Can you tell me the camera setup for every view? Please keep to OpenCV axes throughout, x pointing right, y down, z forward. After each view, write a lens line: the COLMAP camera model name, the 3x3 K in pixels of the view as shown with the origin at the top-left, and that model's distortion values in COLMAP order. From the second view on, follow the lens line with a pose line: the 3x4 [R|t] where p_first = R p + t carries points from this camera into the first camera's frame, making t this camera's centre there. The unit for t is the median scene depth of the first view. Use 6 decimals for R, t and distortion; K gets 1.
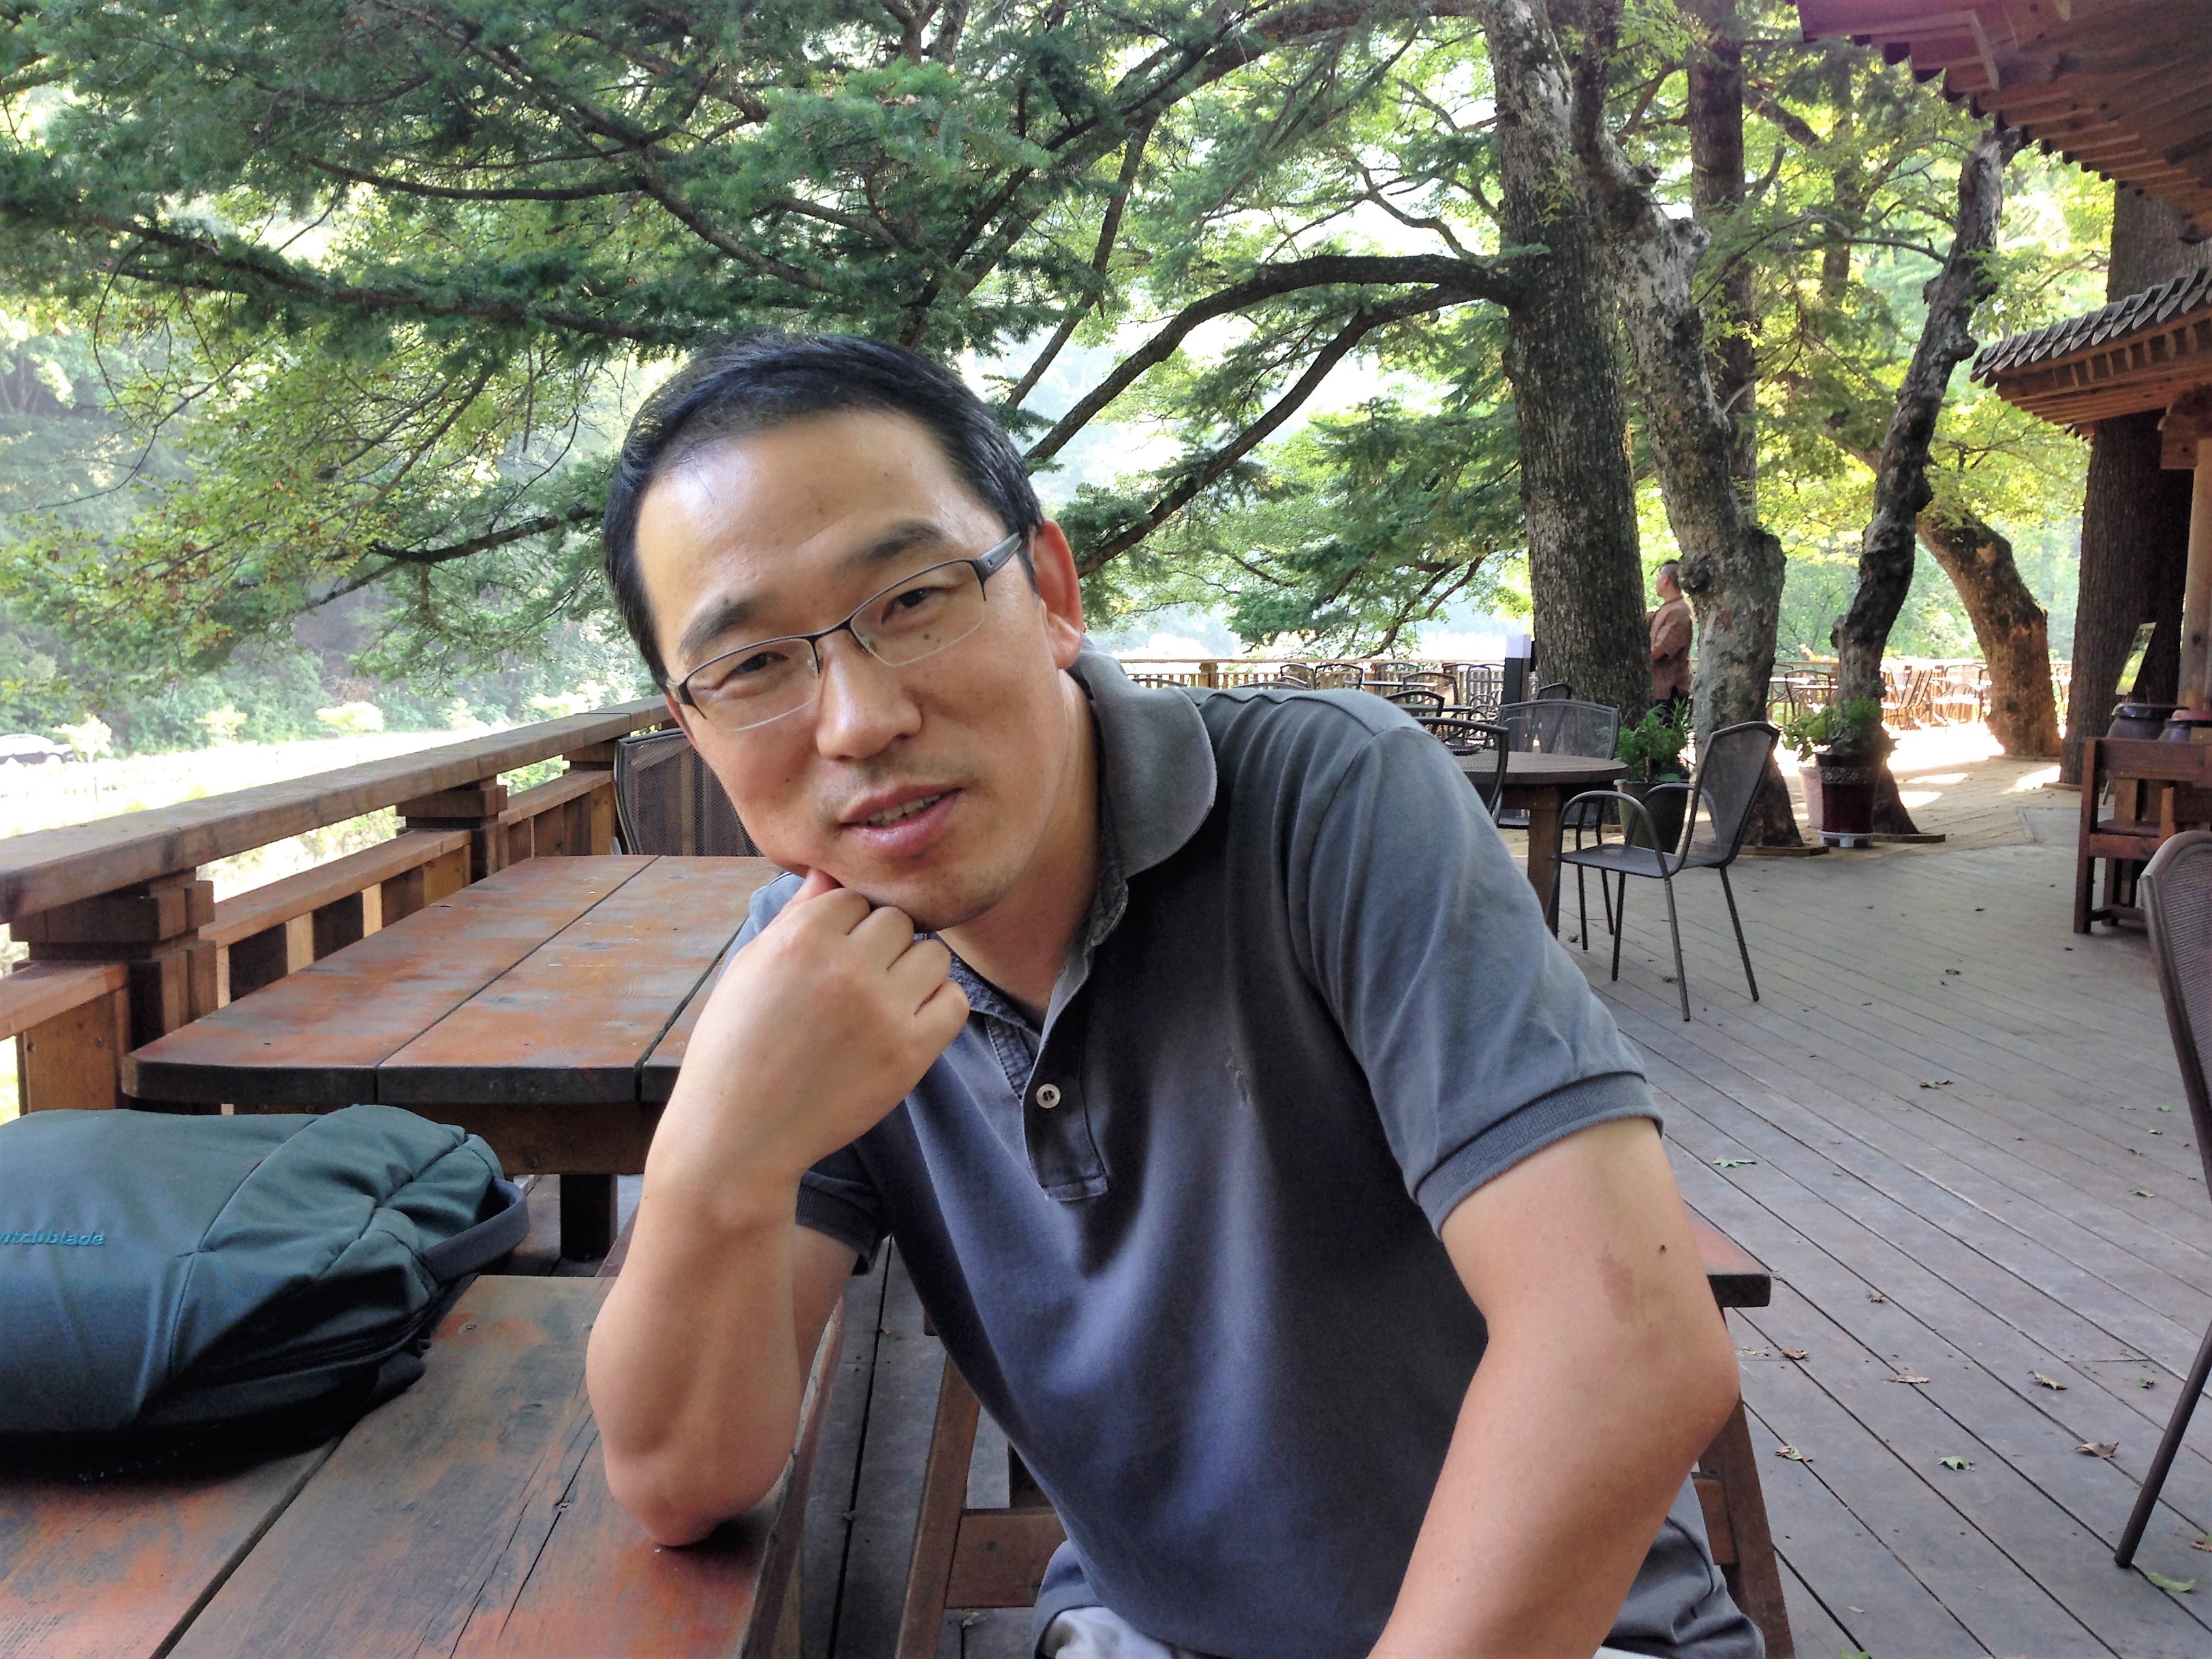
lens RADIAL K [[2060.5, 0, 1106.7], [0, 2060.5, 831.4], [0, 0, 1]] dist [0.012929, 0.001905]
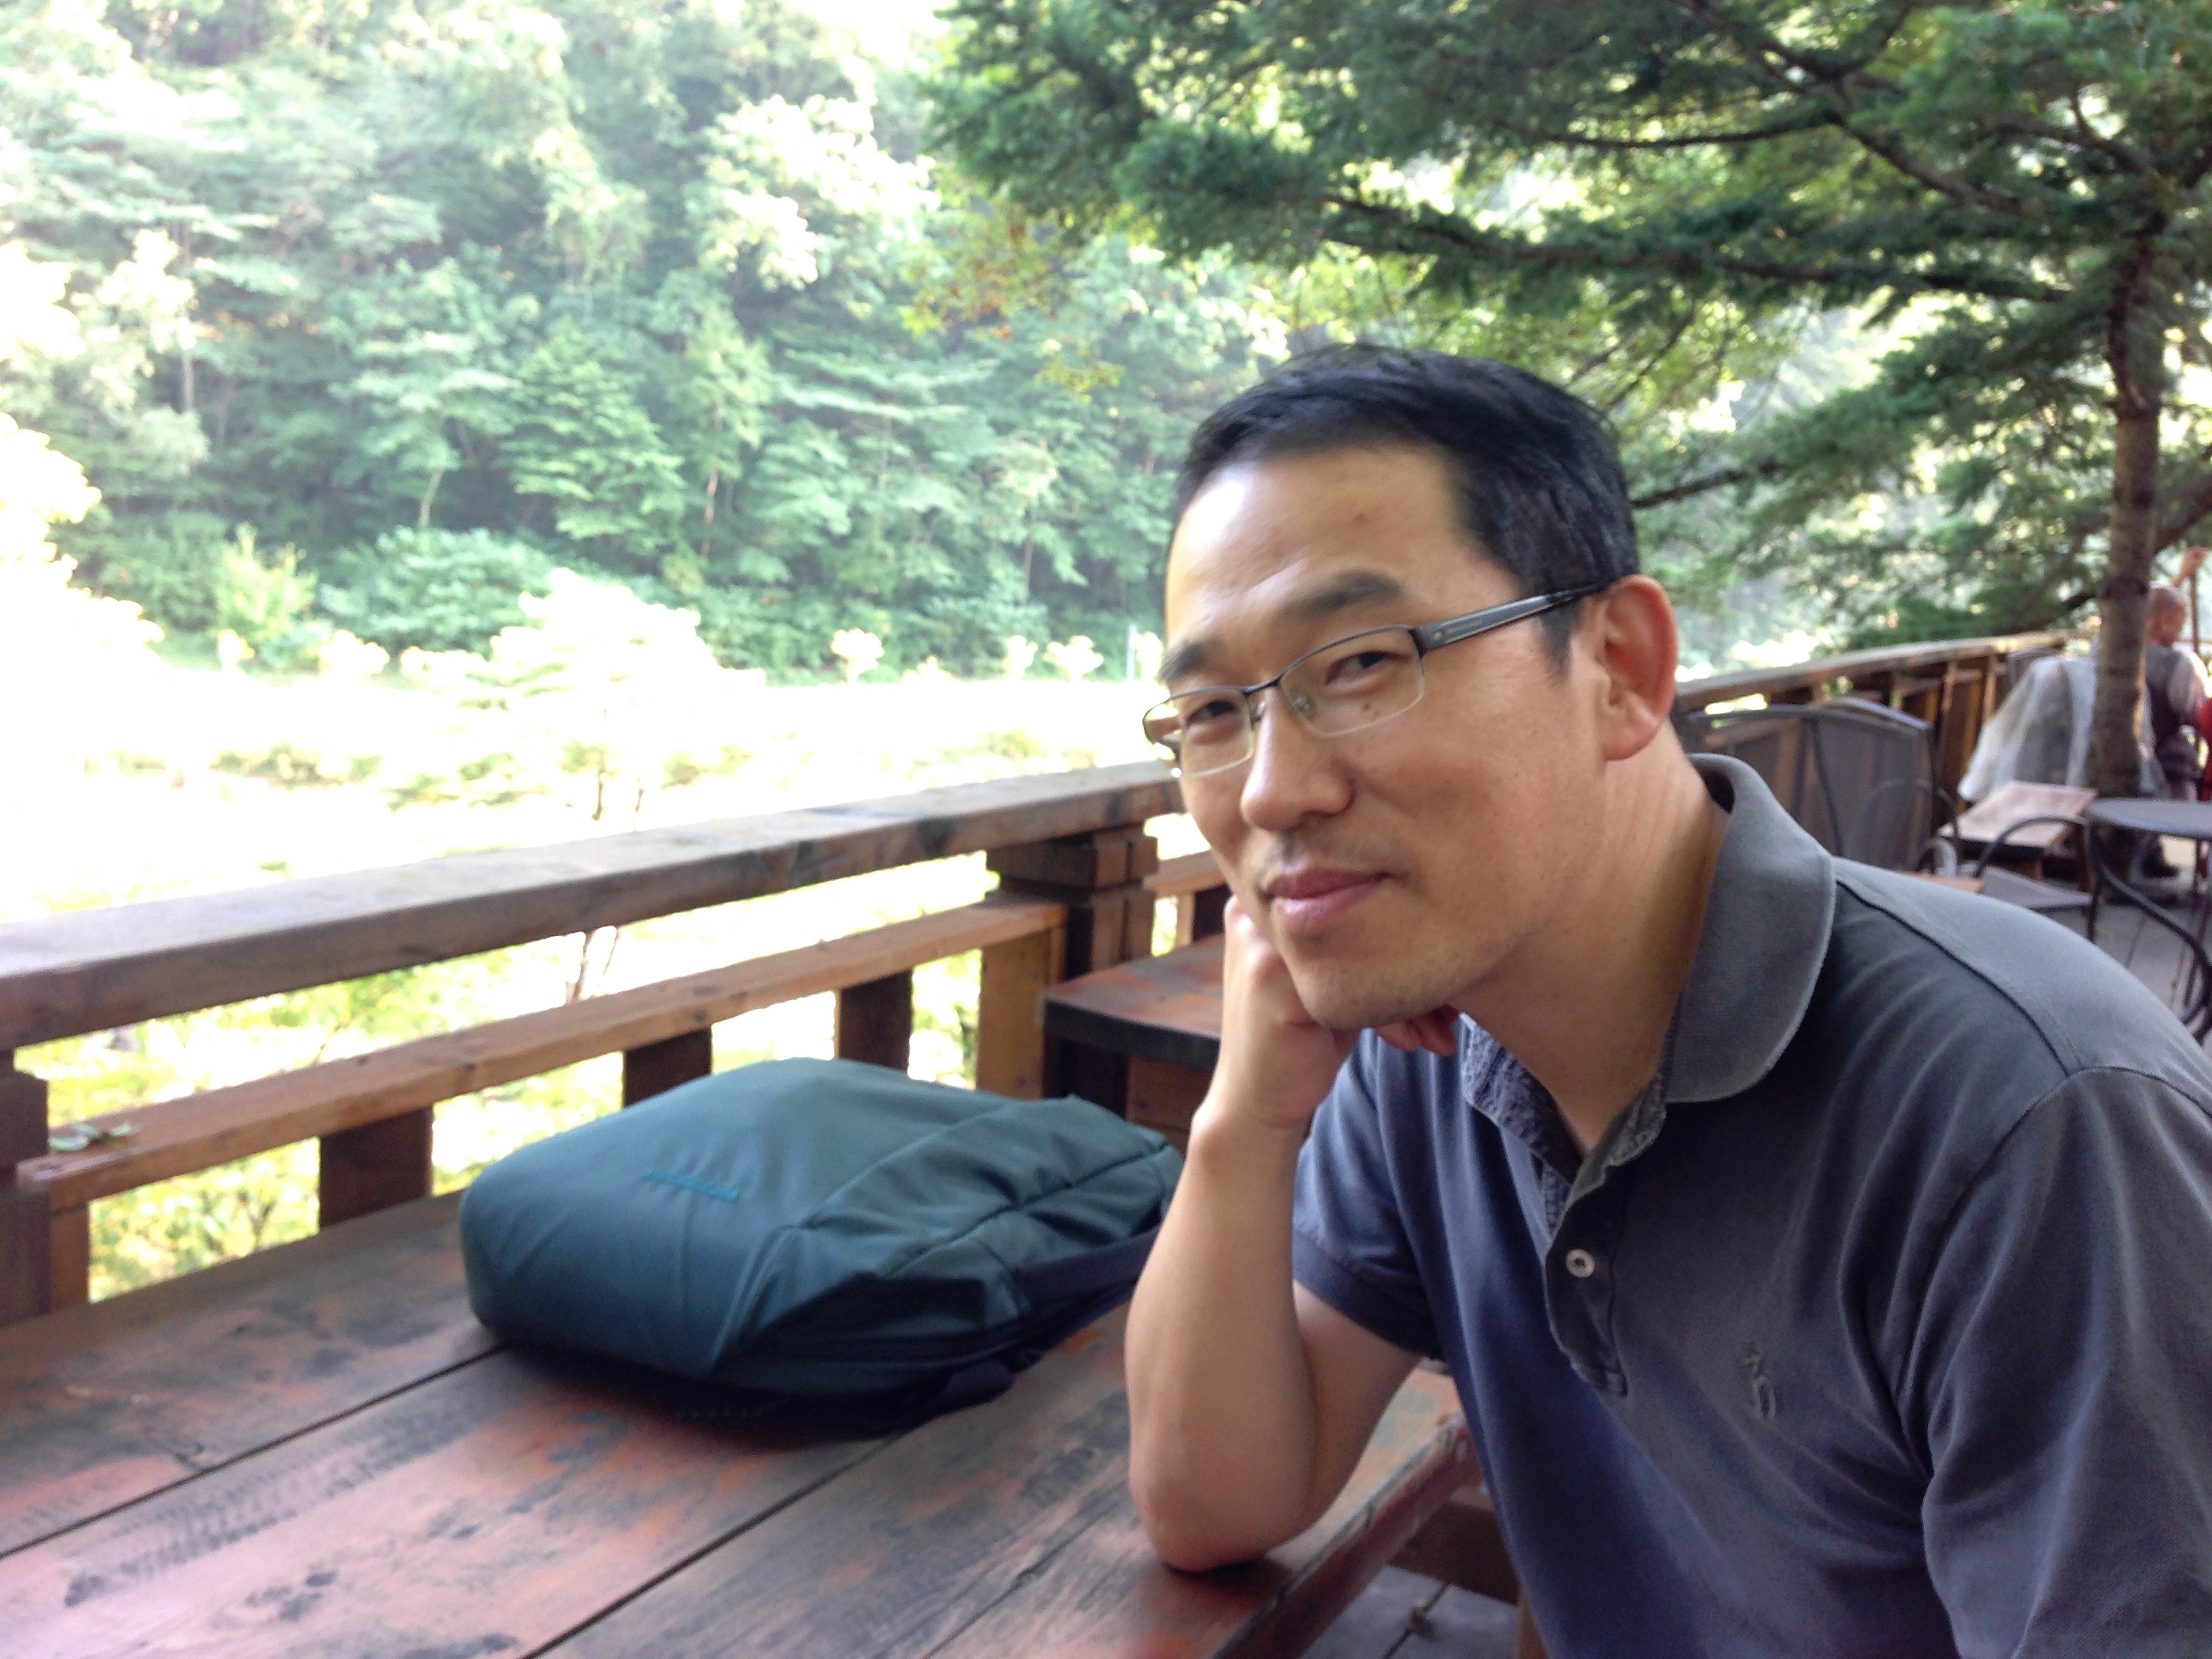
lens RADIAL K [[2060.4, 0, 1106.7], [0, 2060.4, 831.4], [0, 0, 1]] dist [0.012929, 0.001905]
pose [[0.831503, 0.107713, -0.544978, 0.198388], [-0.093093, 0.994167, 0.054457, -0.056097], [0.547665, 0.005452, 0.836680, 0.175103]]
